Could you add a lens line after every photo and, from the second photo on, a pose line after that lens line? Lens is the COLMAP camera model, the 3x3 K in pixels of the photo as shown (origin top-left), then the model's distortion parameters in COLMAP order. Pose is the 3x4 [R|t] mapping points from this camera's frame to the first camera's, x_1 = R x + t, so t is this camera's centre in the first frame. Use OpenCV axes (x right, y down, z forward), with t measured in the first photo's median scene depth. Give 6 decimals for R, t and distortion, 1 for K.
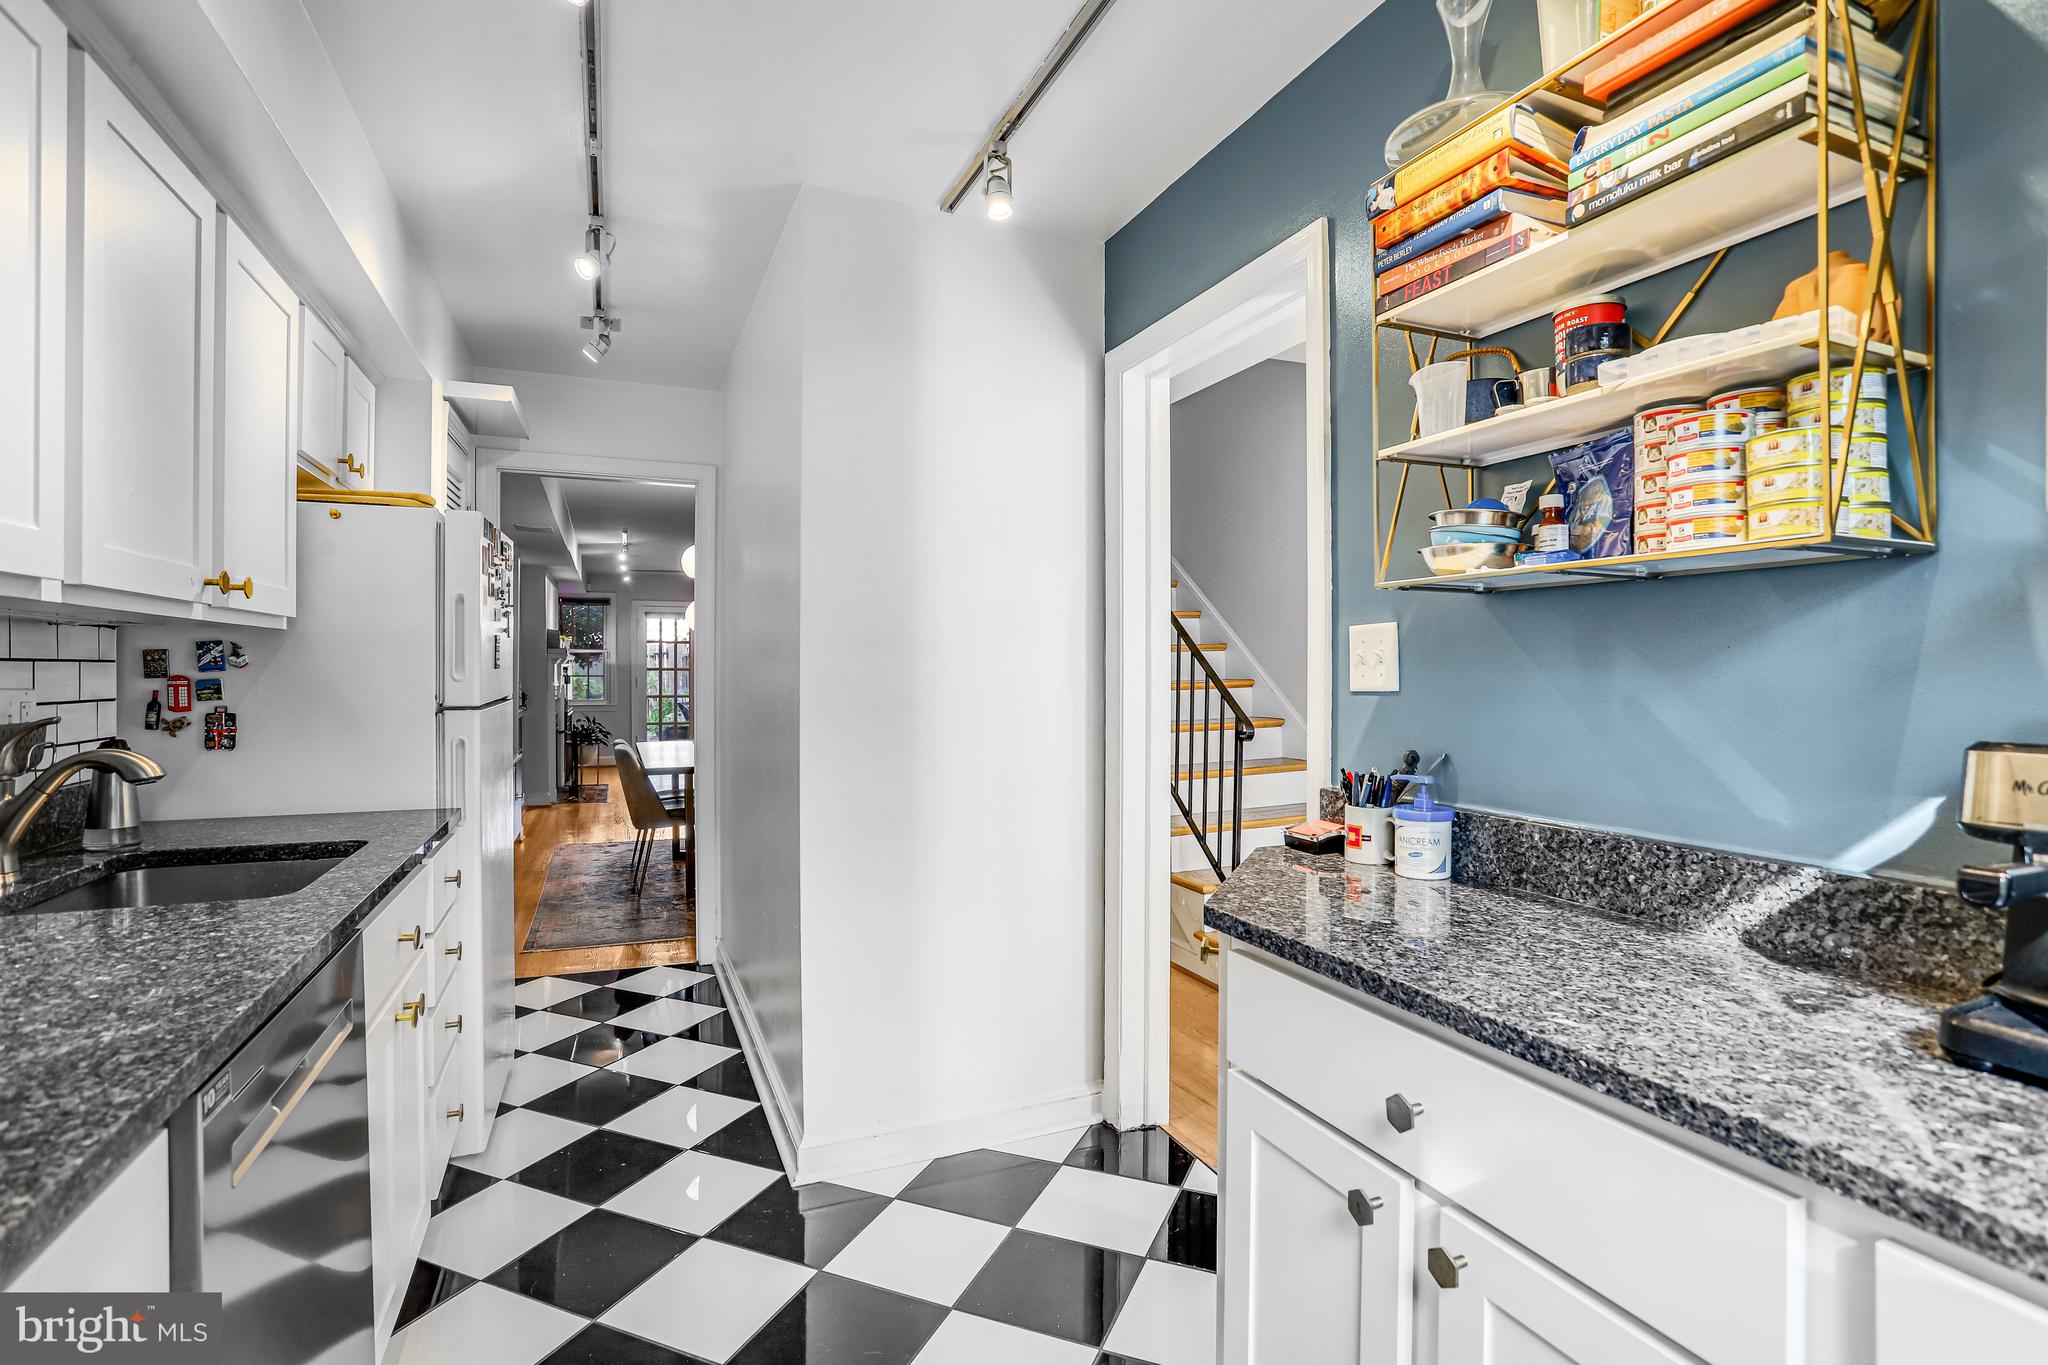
lens RADIAL K [[1012.5, 0, 1018.9], [0, 1012.5, 673.0], [0, 0, 1]] dist [-0.030496, 0.015384]
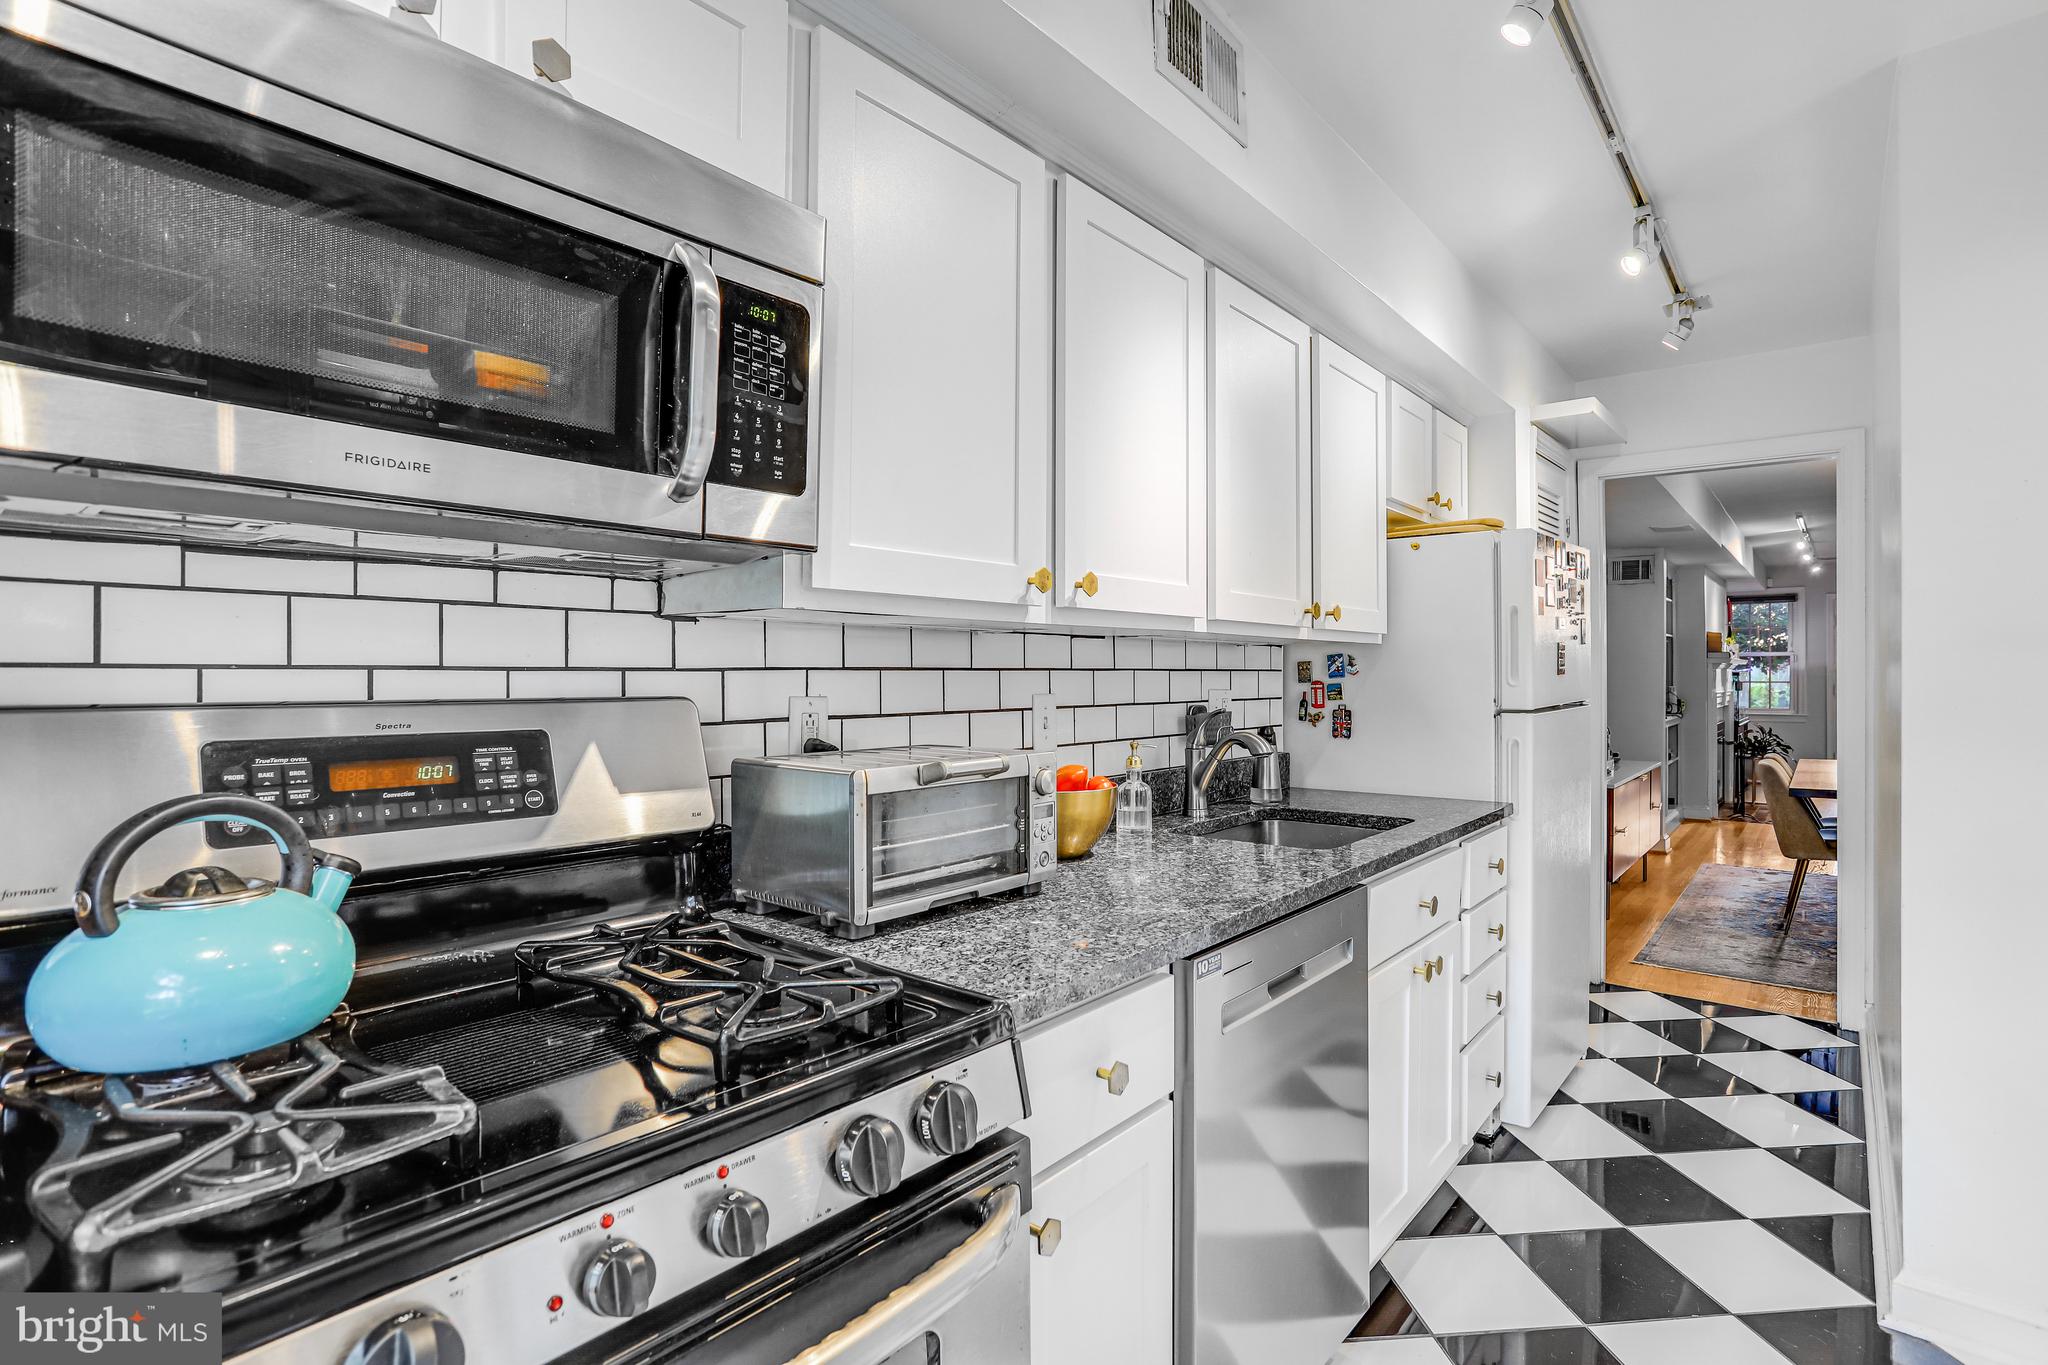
lens RADIAL K [[1012.5, 0, 1030.2], [0, 1012.5, 672.0], [0, 0, 1]] dist [-0.030496, 0.015384]
pose [[0.452324, -0.006921, -0.891827, 0.176308], [0.000696, 0.999972, -0.007407, 0.000477], [0.891854, 0.002729, 0.452316, 0.040501]]
